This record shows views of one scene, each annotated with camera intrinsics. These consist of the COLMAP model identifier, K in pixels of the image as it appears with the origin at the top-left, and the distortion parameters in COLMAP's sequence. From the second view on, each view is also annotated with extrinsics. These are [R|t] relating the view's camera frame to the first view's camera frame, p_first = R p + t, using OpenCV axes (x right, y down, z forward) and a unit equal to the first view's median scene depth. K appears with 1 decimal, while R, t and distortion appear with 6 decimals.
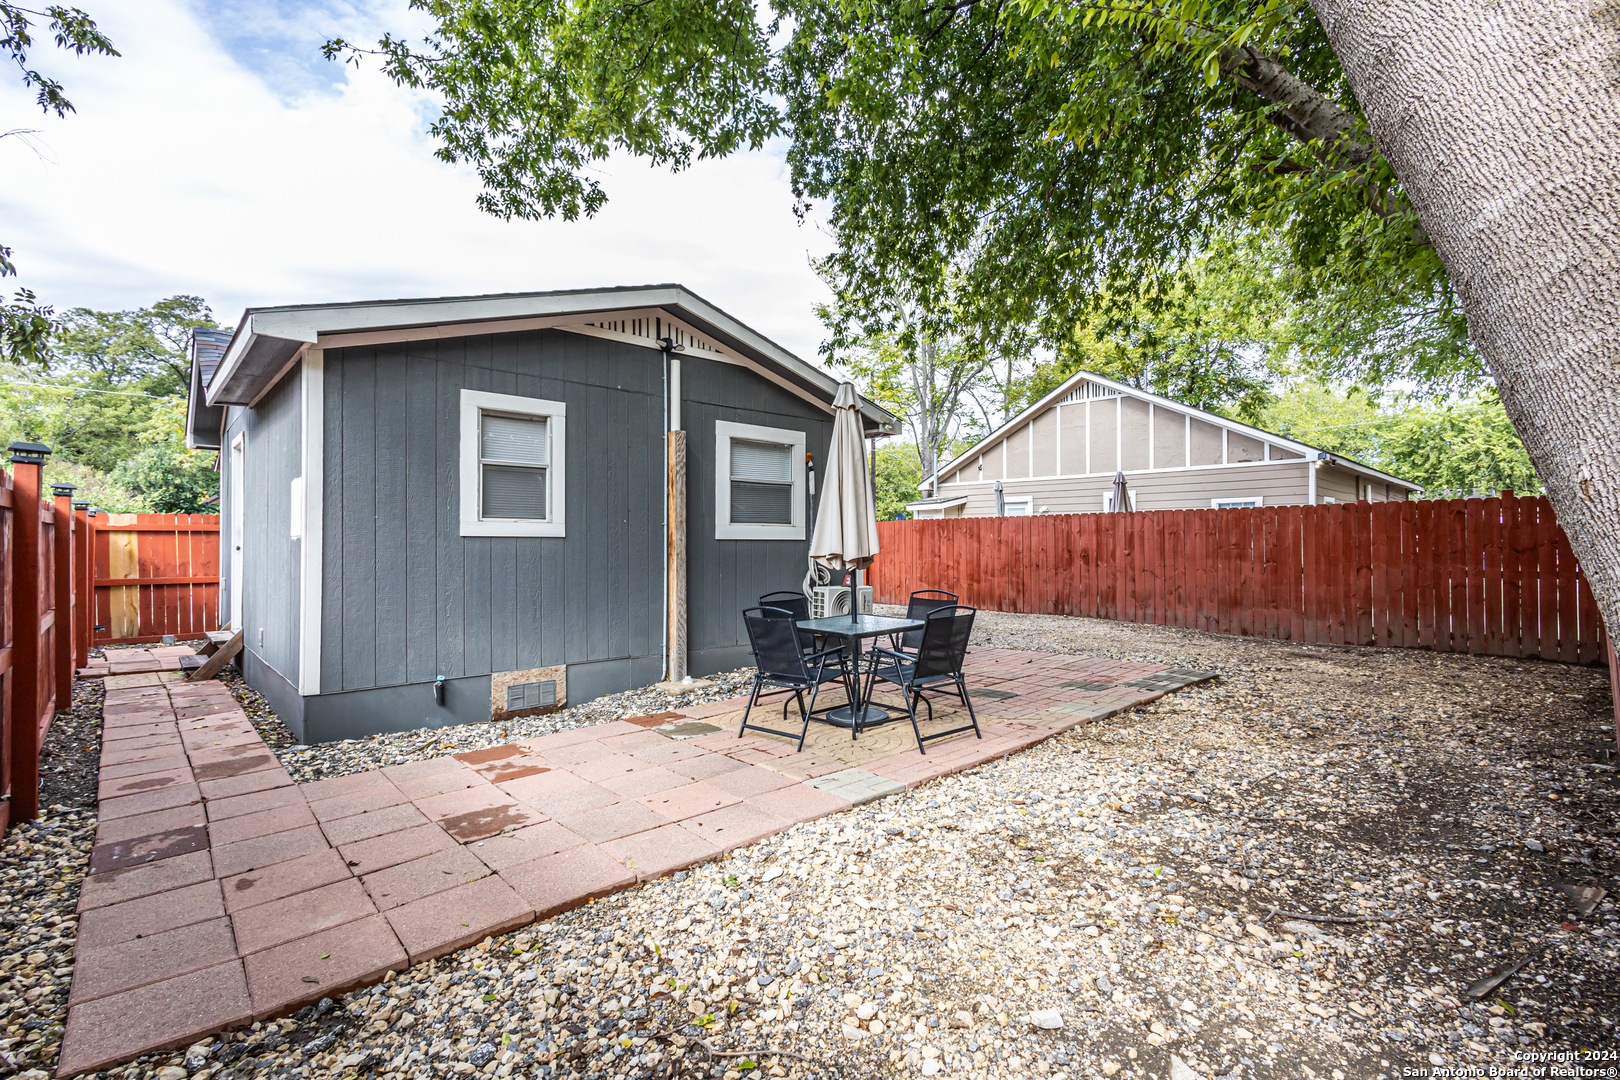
lens RADIAL K [[750.6, 0, 810.3], [0, 750.6, 540.3], [0, 0, 1]] dist [0.010771, -0.000126]
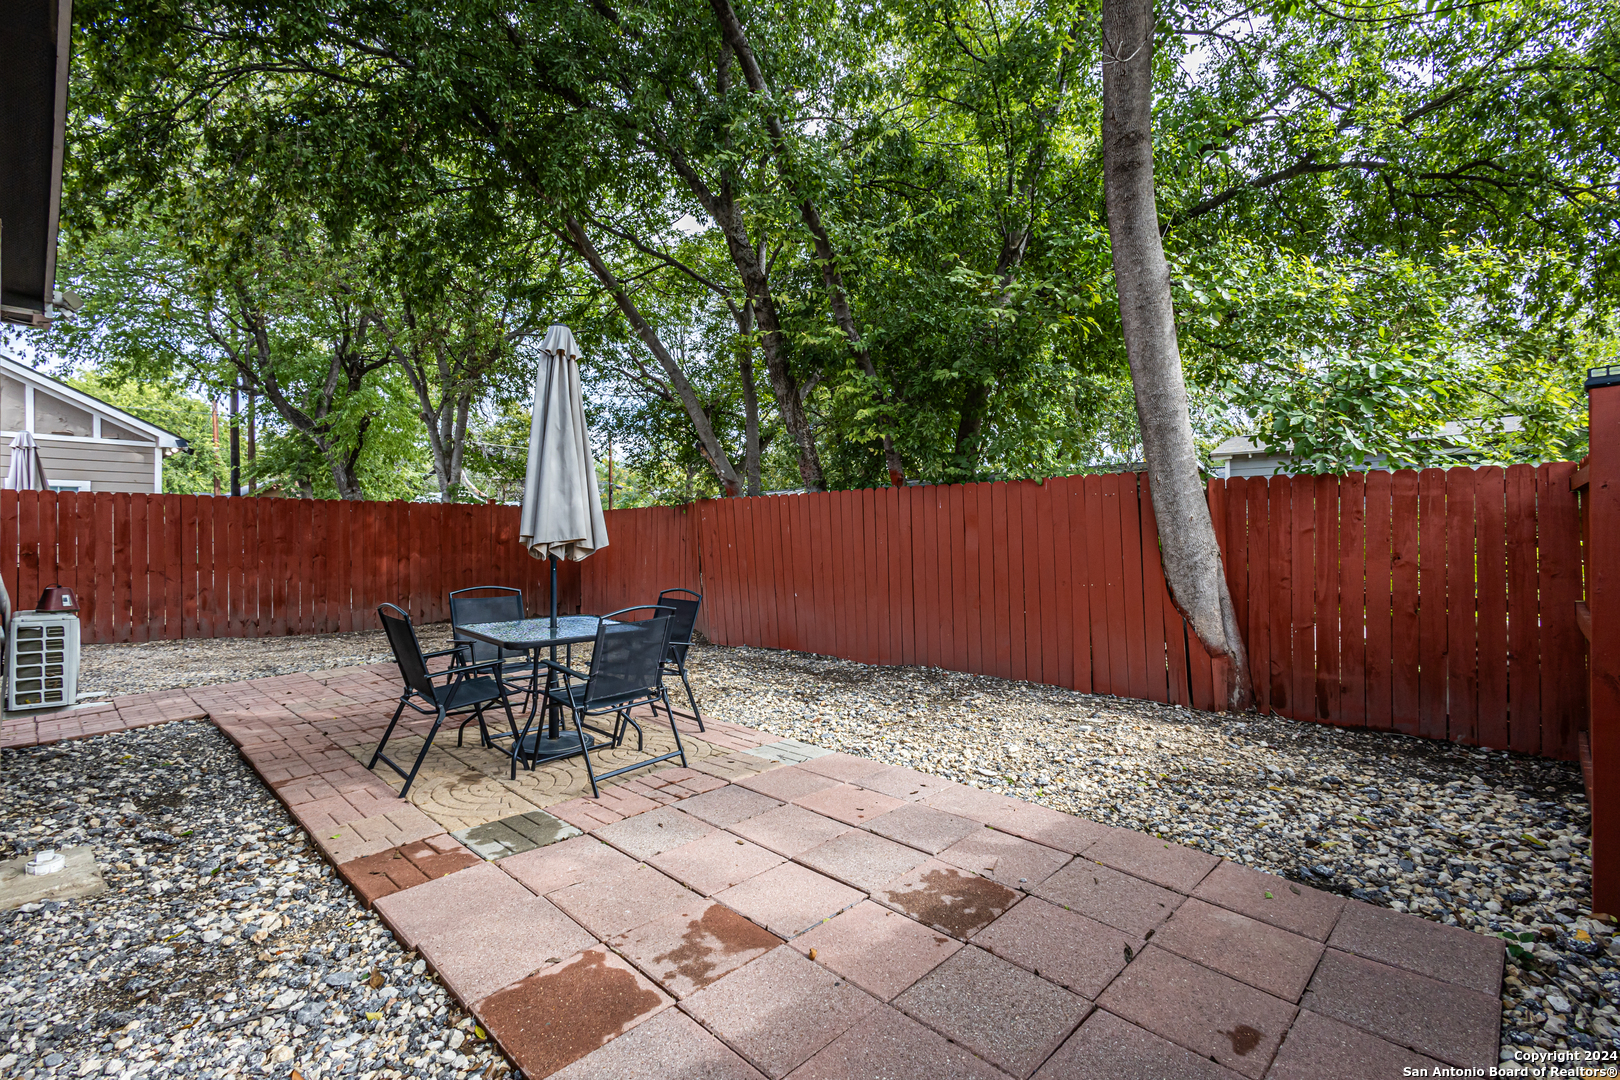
lens RADIAL K [[750.6, 0, 813.3], [0, 750.6, 533.9], [0, 0, 1]] dist [0.010771, -0.000126]
pose [[-0.085197, 0.008887, 0.996325, -0.949953], [-0.001205, 0.999959, -0.009022, 0.022828], [-0.996363, -0.001969, -0.085182, 0.991218]]
